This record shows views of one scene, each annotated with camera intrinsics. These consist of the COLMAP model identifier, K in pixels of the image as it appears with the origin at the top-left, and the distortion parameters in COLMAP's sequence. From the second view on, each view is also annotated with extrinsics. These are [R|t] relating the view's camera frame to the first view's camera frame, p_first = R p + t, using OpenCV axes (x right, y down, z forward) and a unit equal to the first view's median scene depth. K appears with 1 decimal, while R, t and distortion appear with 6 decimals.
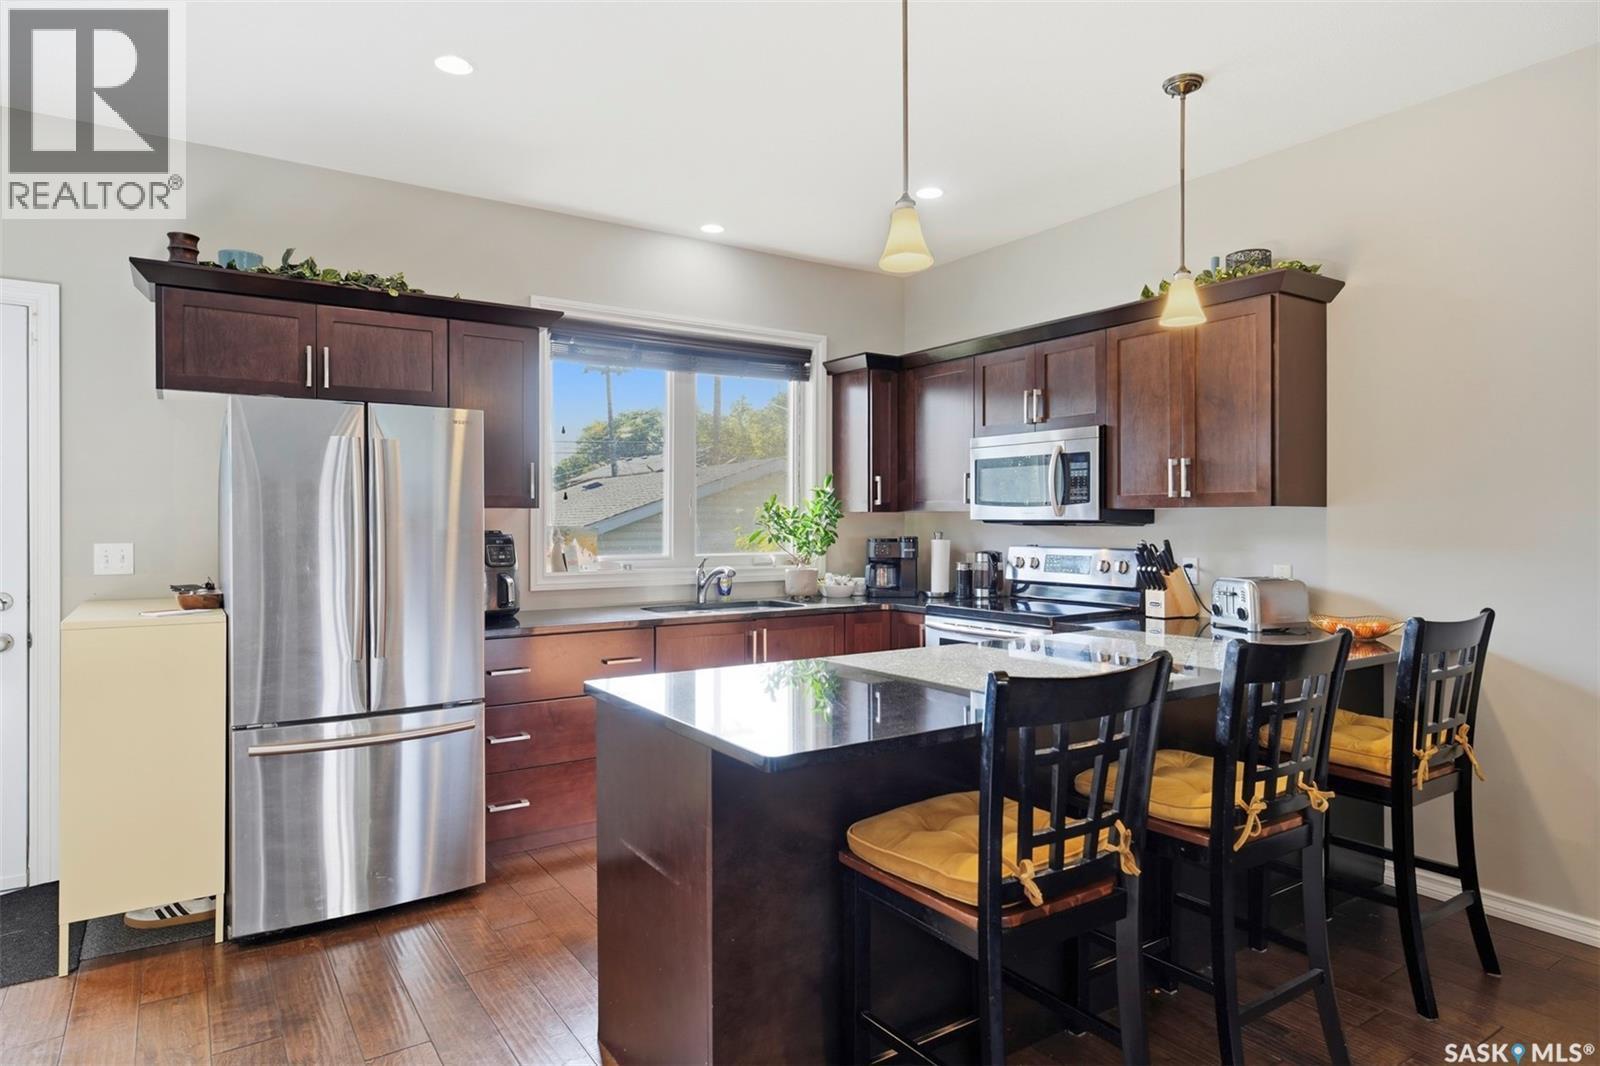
lens RADIAL K [[917.2, 0, 798.9], [0, 917.2, 530.2], [0, 0, 1]] dist [-0.005552, -0.000932]
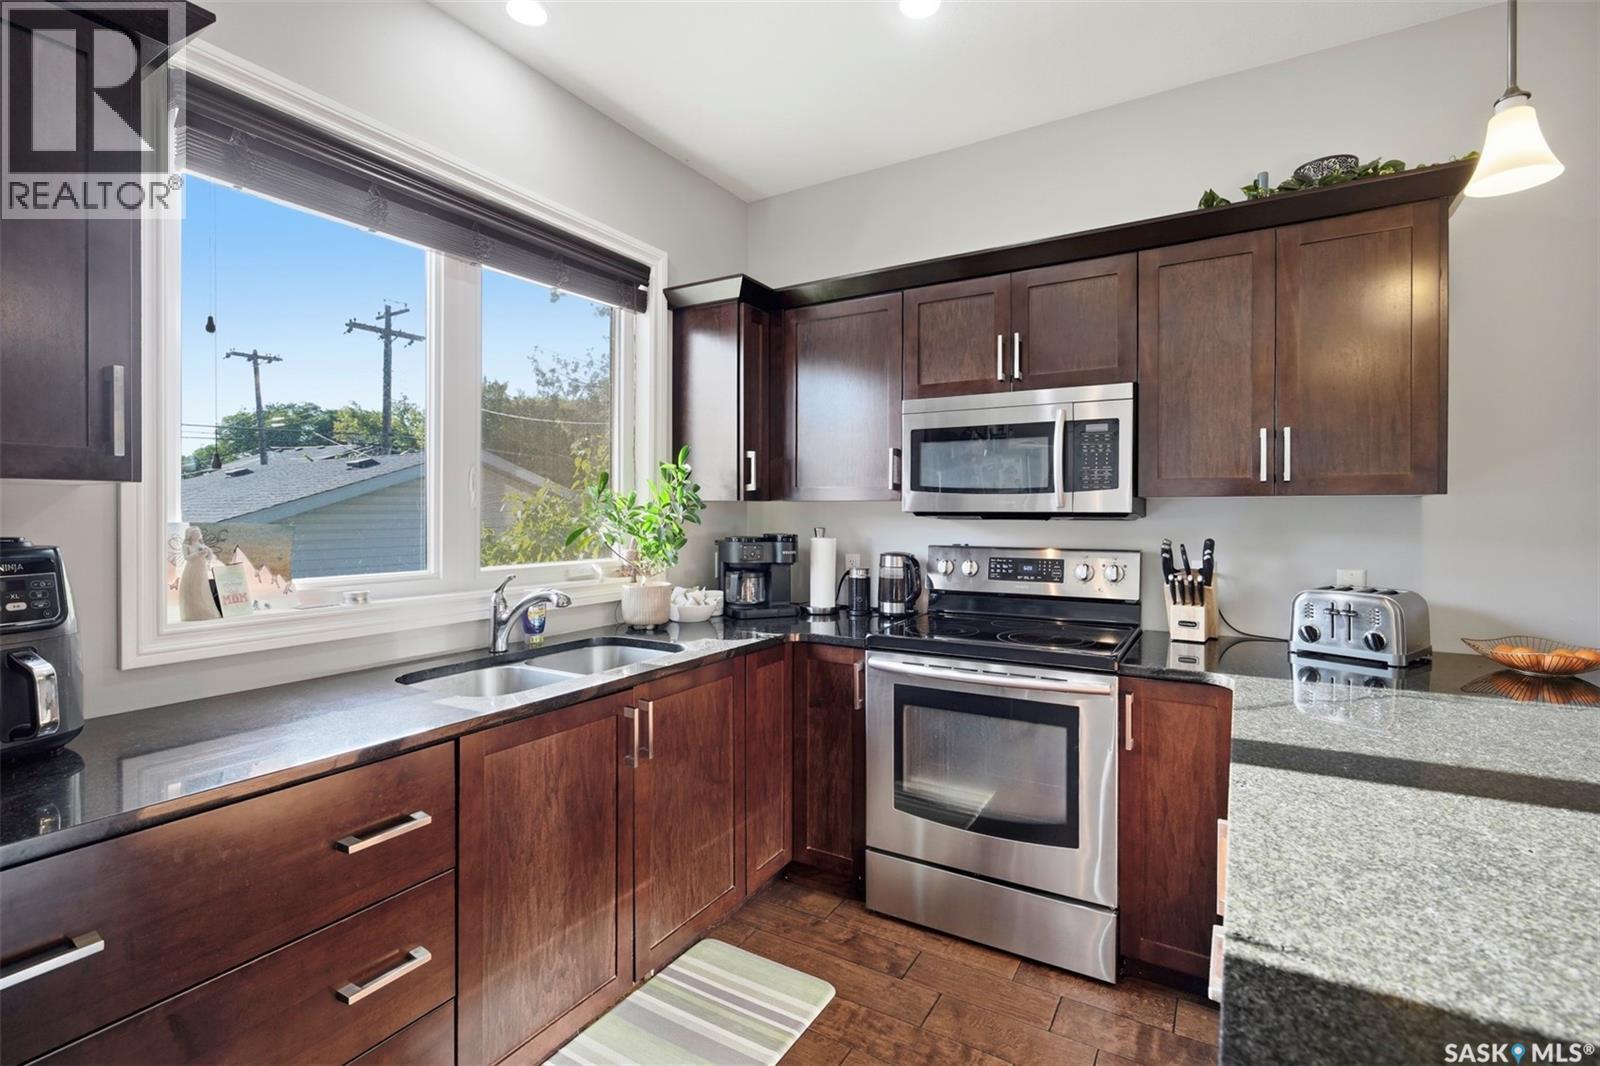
lens RADIAL K [[739.2, 0, 800.1], [0, 739.2, 519.4], [0, 0, 1]] dist [-0.002365, 0.000474]
pose [[0.907692, -0.001602, 0.419635, -0.140719], [0.002374, 0.999996, -0.001317, -0.005023], [-0.419631, 0.002191, 0.907692, 0.524245]]
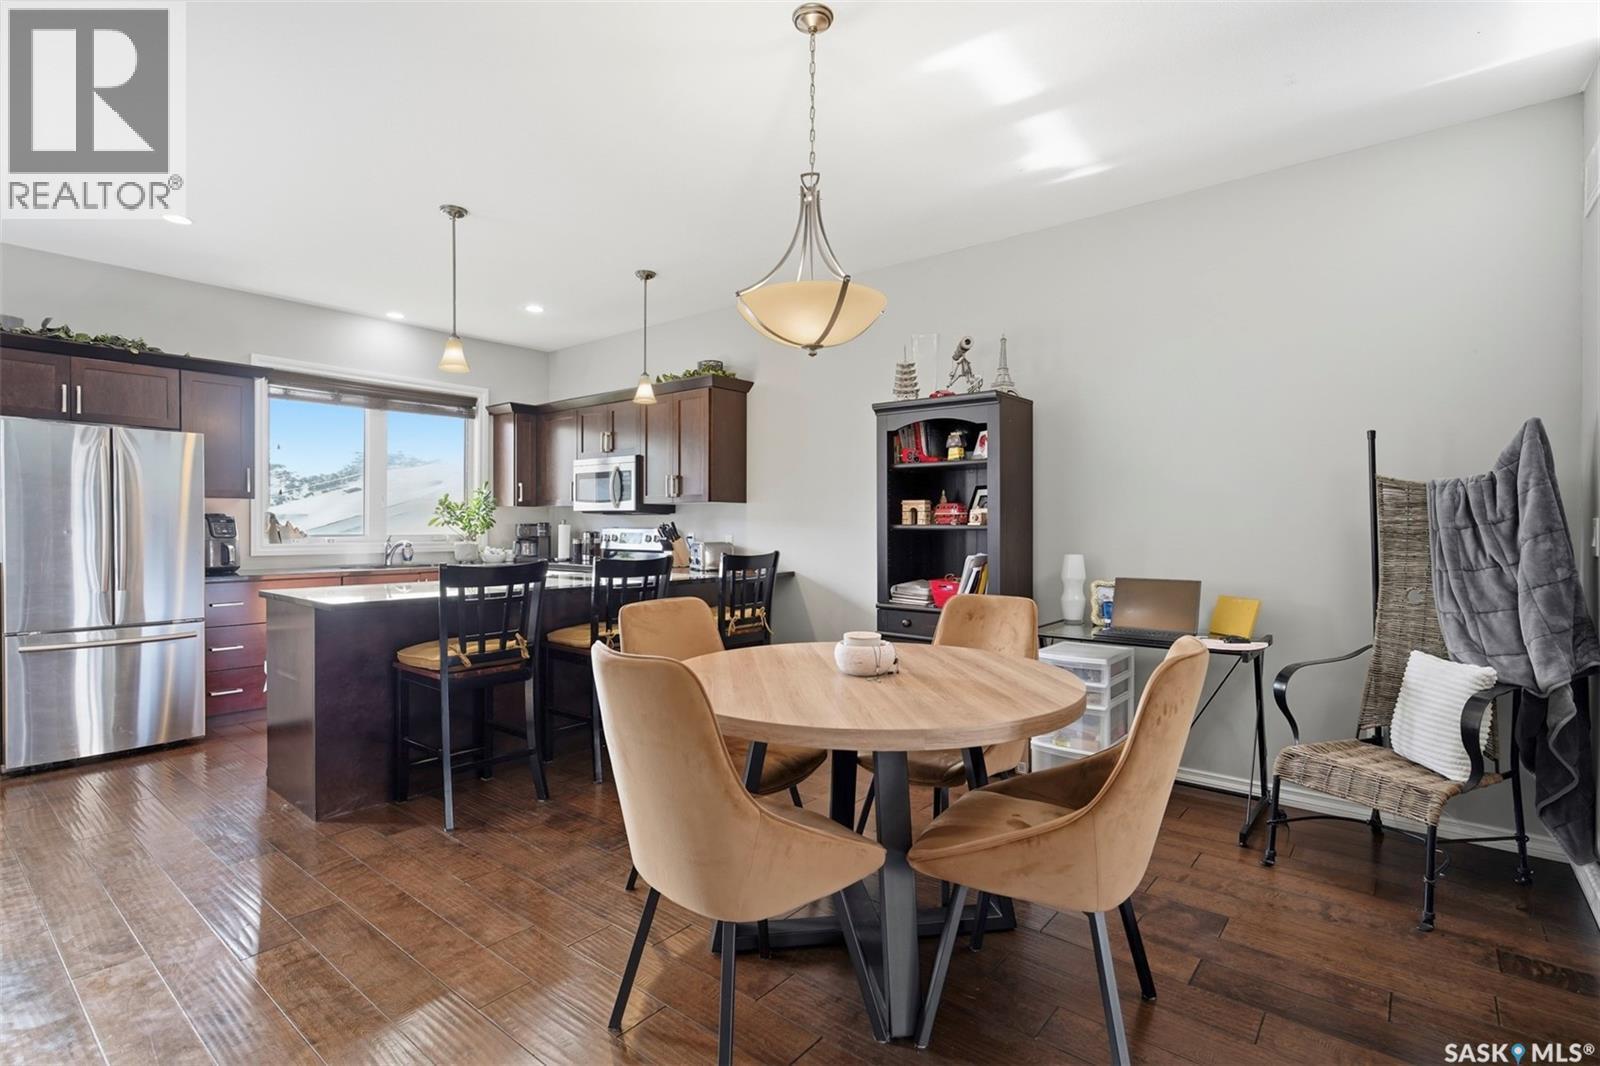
lens RADIAL K [[739.2, 0, 791.2], [0, 739.2, 533.0], [0, 0, 1]] dist [-0.002365, 0.000474]
pose [[0.956466, 0.000487, 0.291843, 0.182419], [-0.000767, 0.999999, 0.000844, 0.027173], [-0.291843, -0.001031, 0.956466, -0.366493]]
